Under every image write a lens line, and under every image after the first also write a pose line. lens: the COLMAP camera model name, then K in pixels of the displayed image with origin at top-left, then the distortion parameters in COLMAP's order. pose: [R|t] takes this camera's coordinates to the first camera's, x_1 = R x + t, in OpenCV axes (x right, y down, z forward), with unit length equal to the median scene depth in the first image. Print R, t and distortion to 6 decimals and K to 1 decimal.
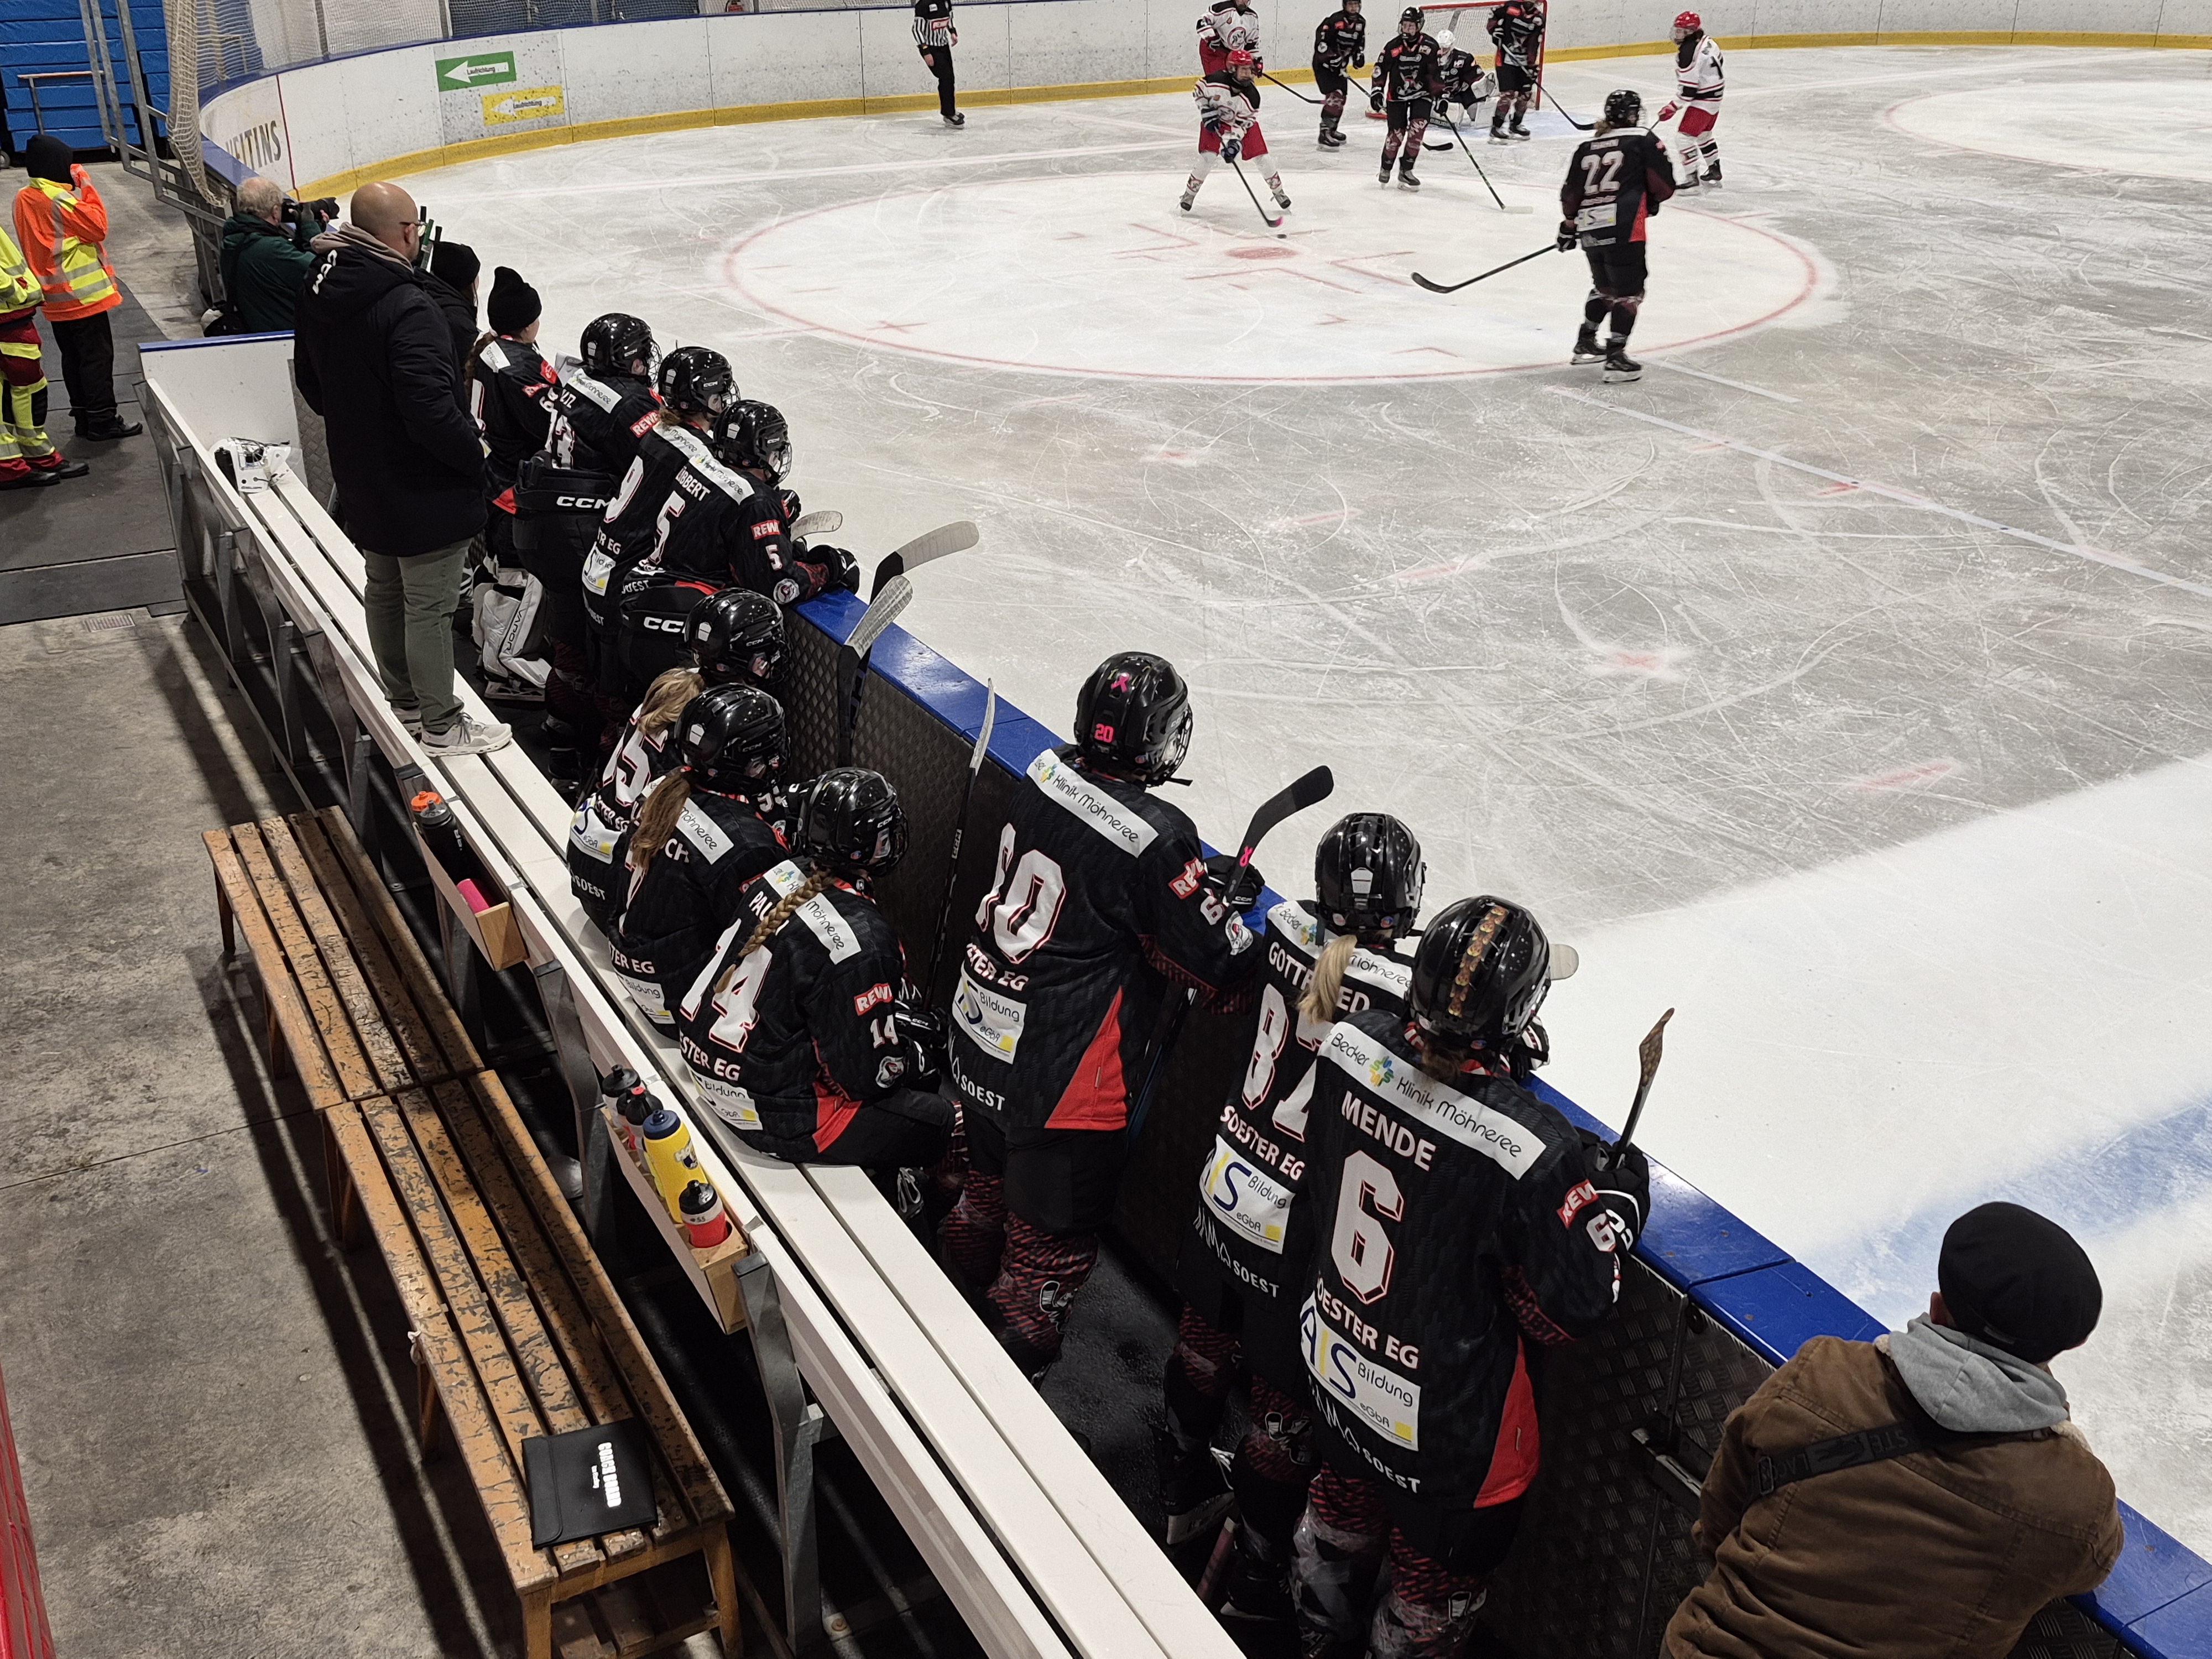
lens RADIAL K [[3629.4, 0, 1108.7], [0, 3629.4, 838.4], [0, 0, 1]] dist [0.082616, 0.000000]
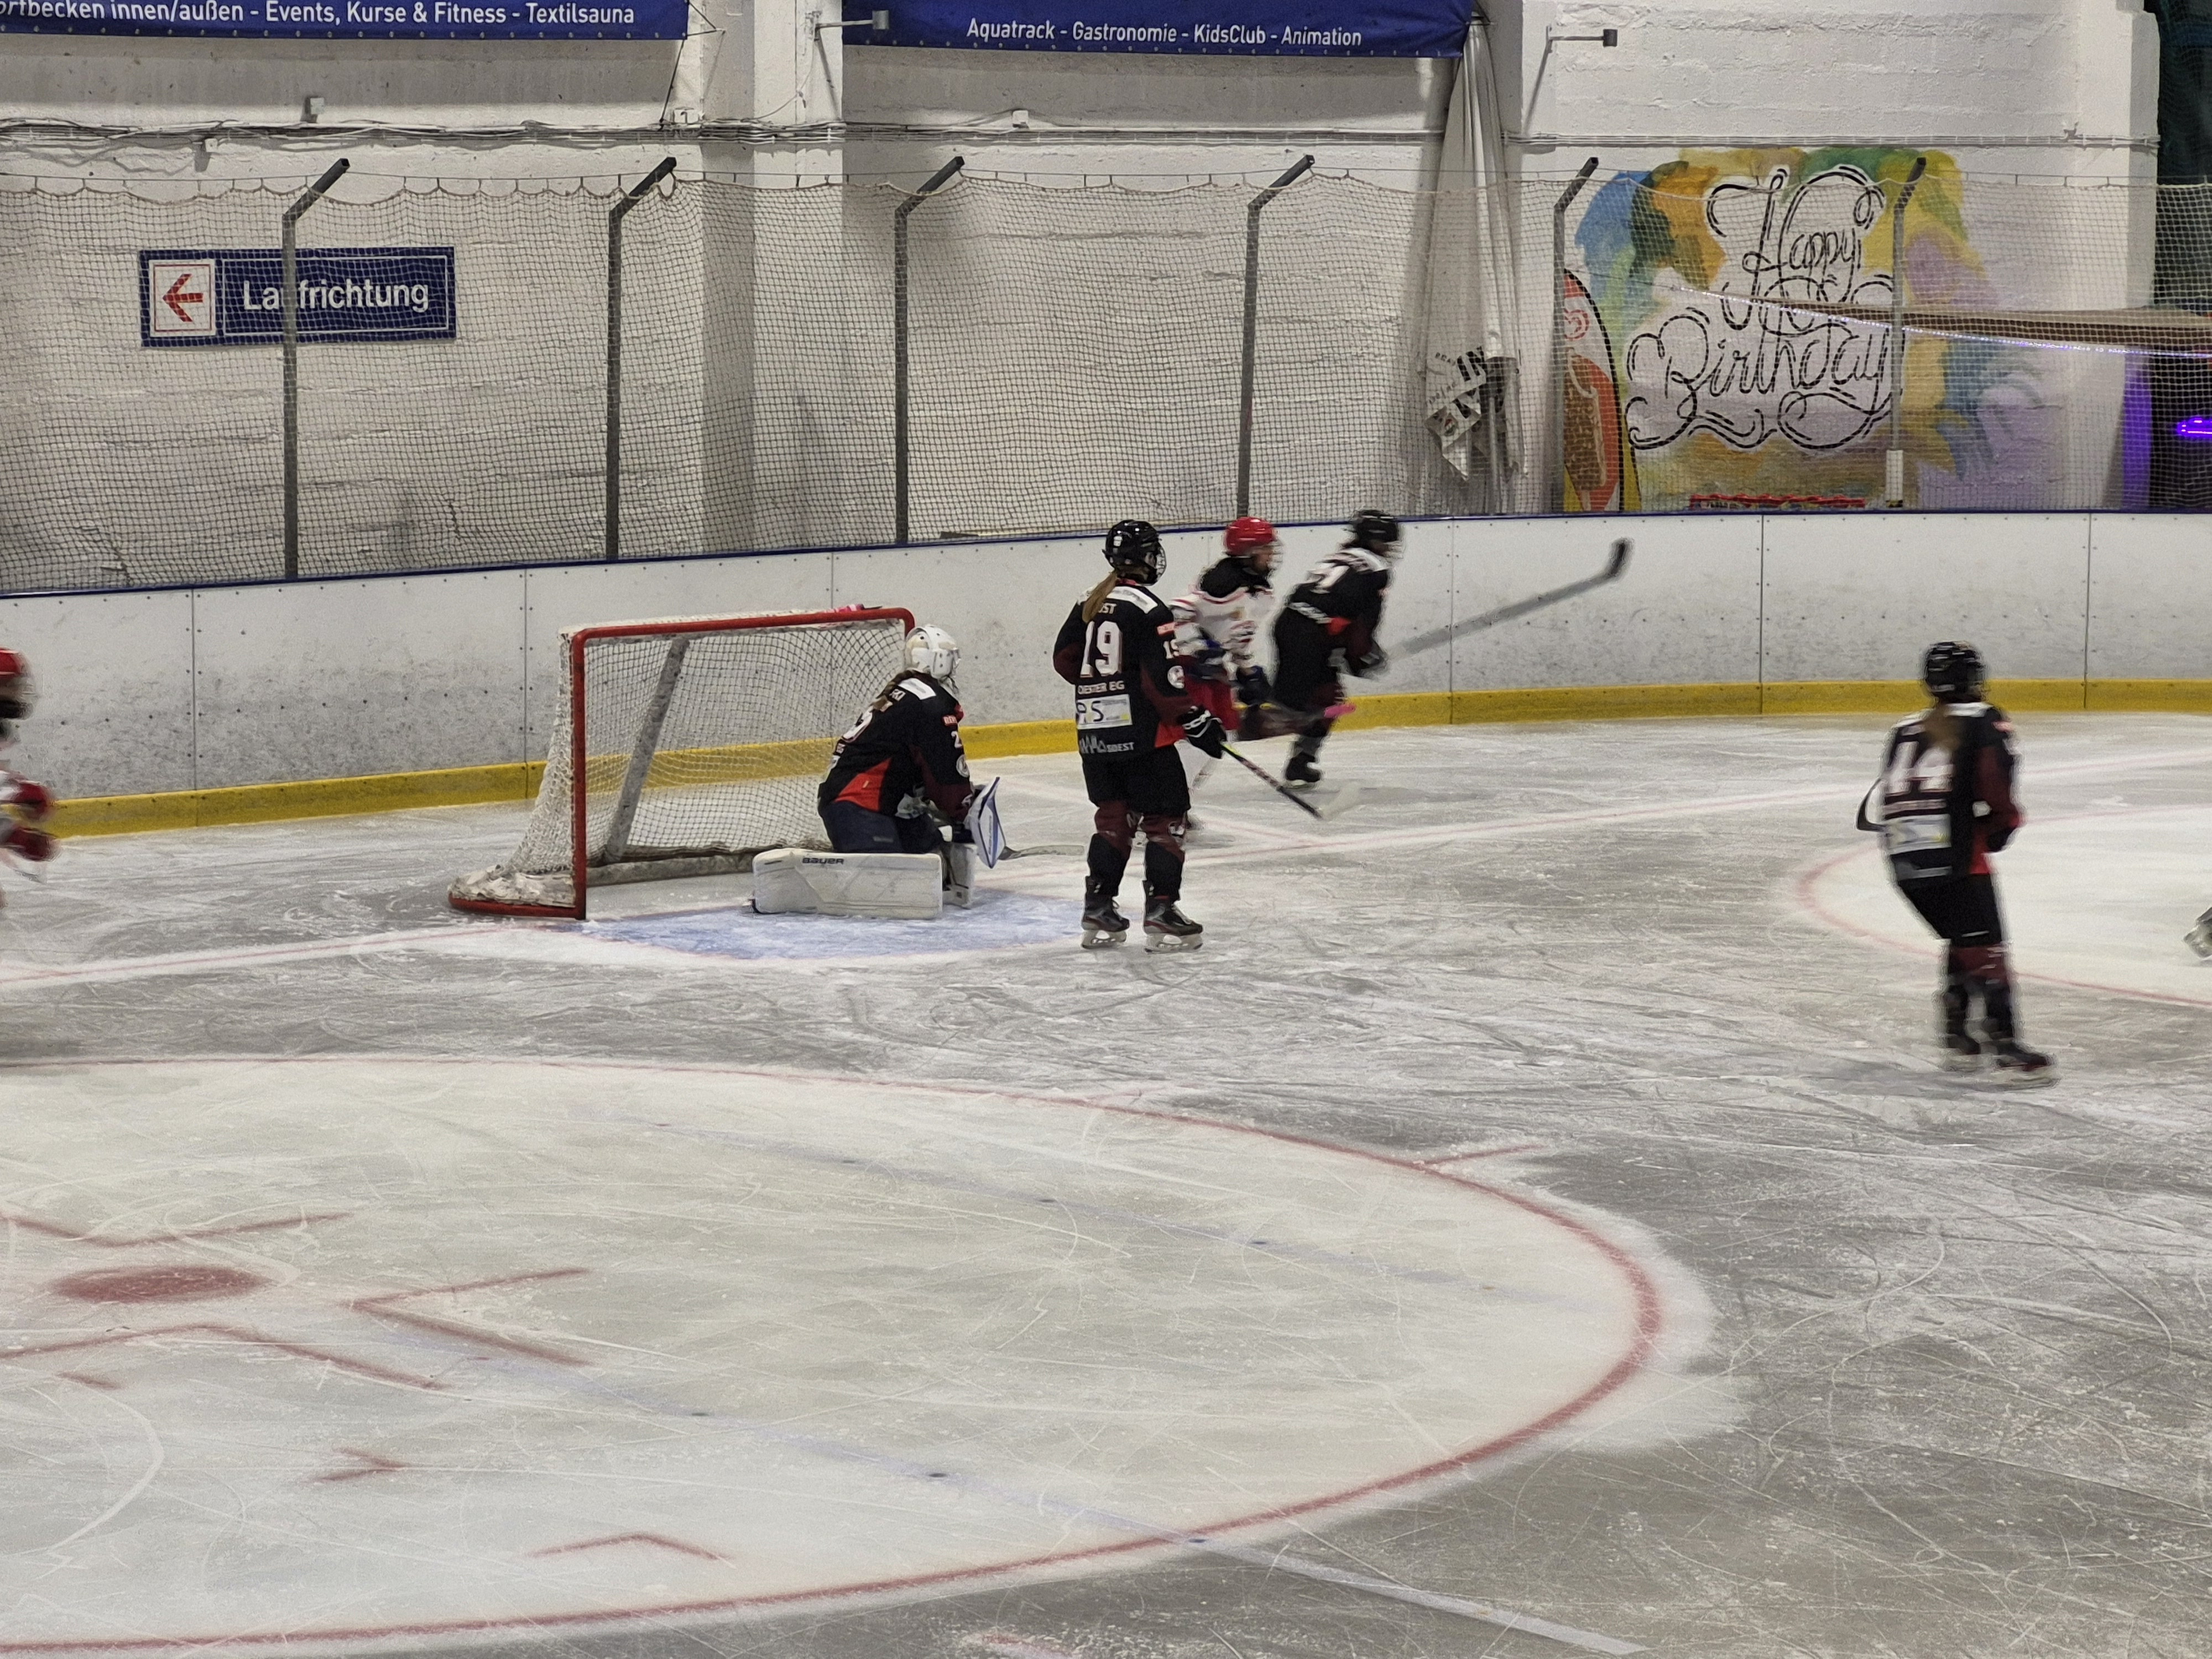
lens RADIAL K [[5459.5, 0, 1109.1], [0, 5459.5, 836.1], [0, 0, 1]] dist [0.368287, 0.000000]
pose [[0.984966, -0.013451, 0.172224, 0.041362], [0.047160, 0.980031, -0.193173, -0.095002], [-0.166186, 0.198391, 0.965931, 0.451923]]
